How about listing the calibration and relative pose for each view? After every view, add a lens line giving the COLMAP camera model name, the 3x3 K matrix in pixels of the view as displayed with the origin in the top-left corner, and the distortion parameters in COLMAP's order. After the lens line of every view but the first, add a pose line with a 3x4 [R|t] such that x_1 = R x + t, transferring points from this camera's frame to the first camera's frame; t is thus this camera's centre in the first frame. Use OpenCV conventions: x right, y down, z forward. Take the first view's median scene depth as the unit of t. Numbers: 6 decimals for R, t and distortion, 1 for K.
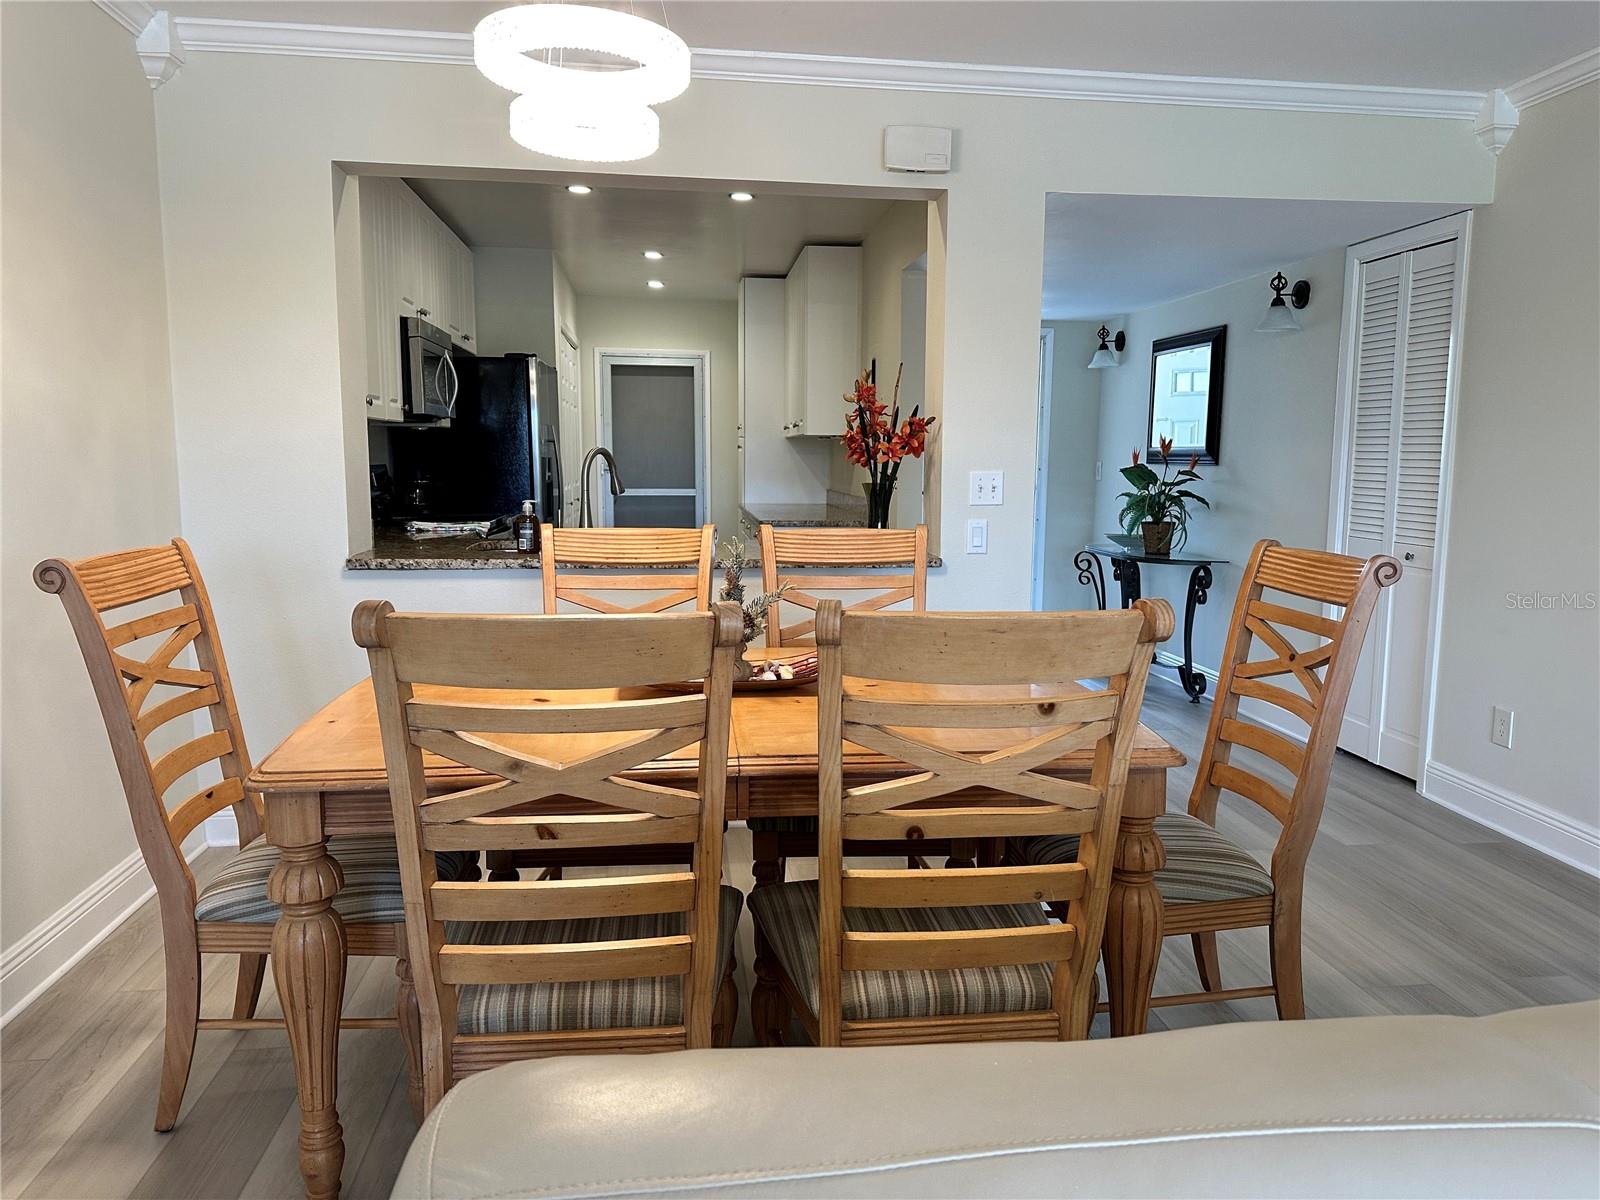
lens RADIAL K [[1088.8, 0, 805.8], [0, 1088.8, 580.7], [0, 0, 1]] dist [0.104063, -0.000493]
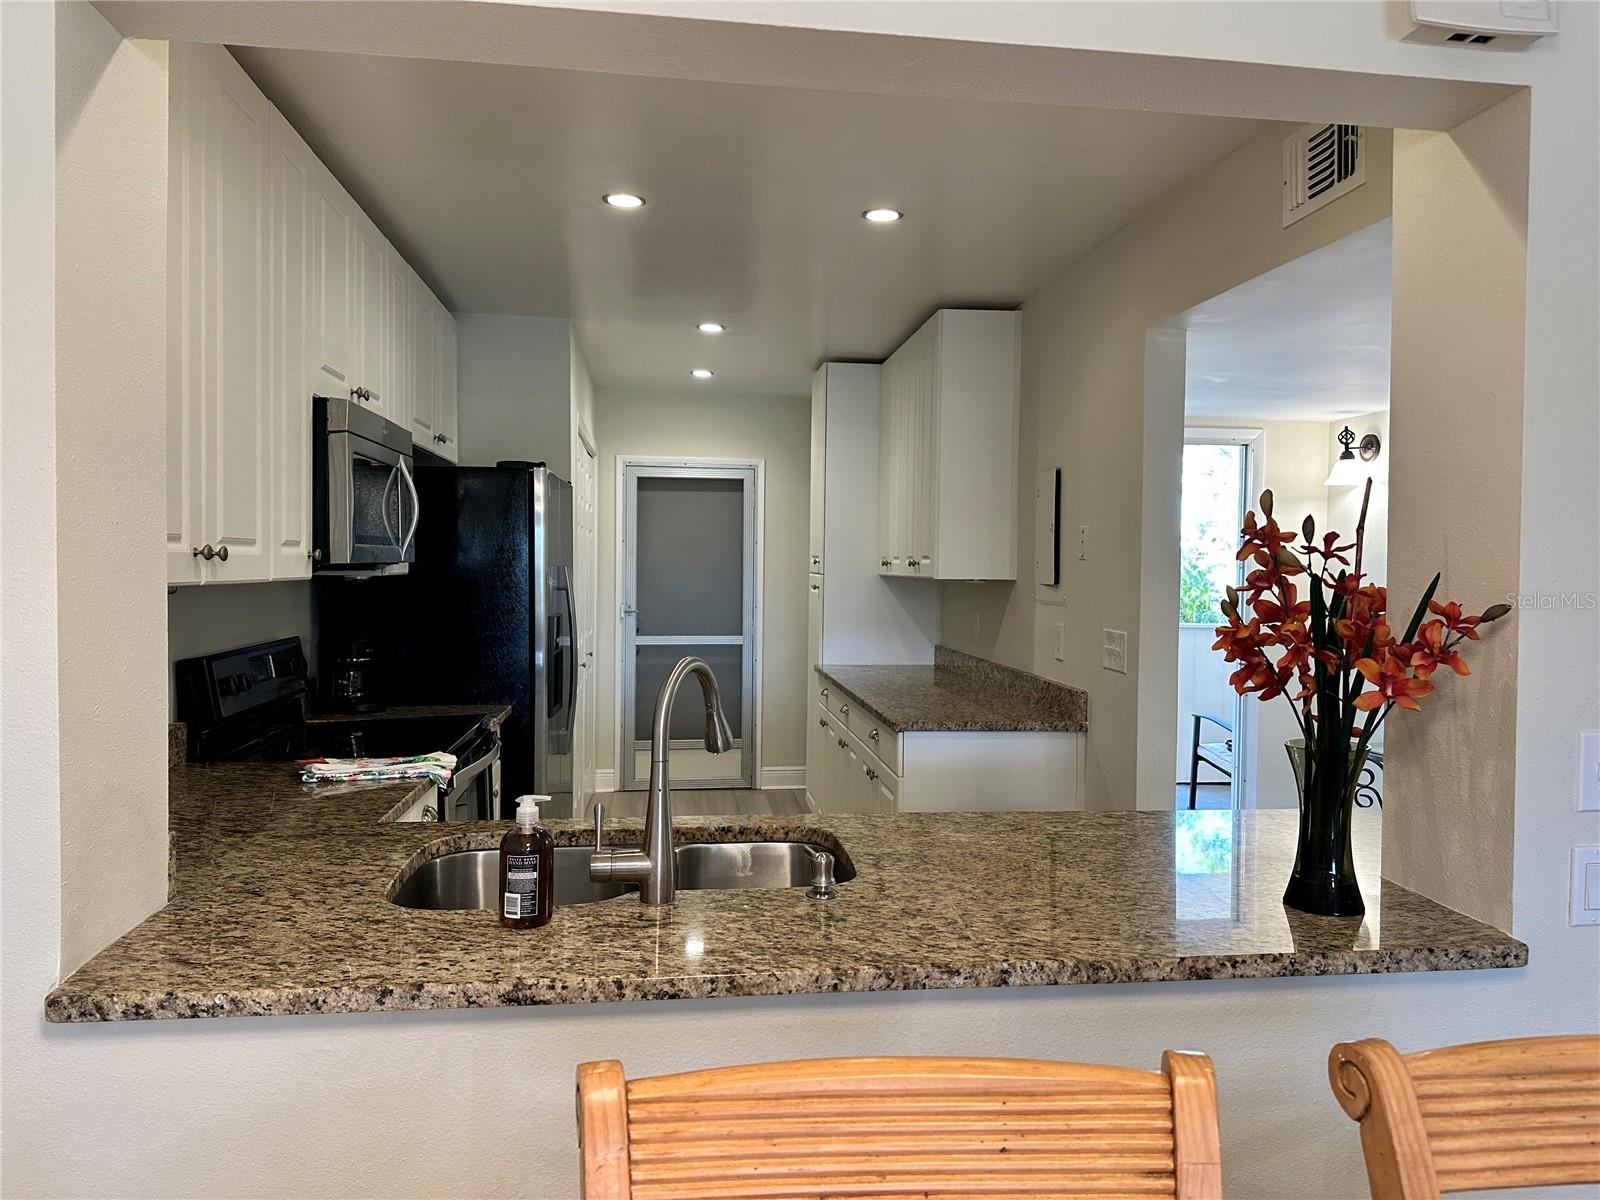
lens RADIAL K [[1118.2, 0, 817.1], [0, 1118.2, 597.5], [0, 0, 1]] dist [0.113973, -0.130005]
pose [[0.999962, 0.004322, 0.007539, -0.081908], [-0.003652, 0.996224, -0.086746, -0.063327], [-0.007886, 0.086715, 0.996202, 0.314085]]
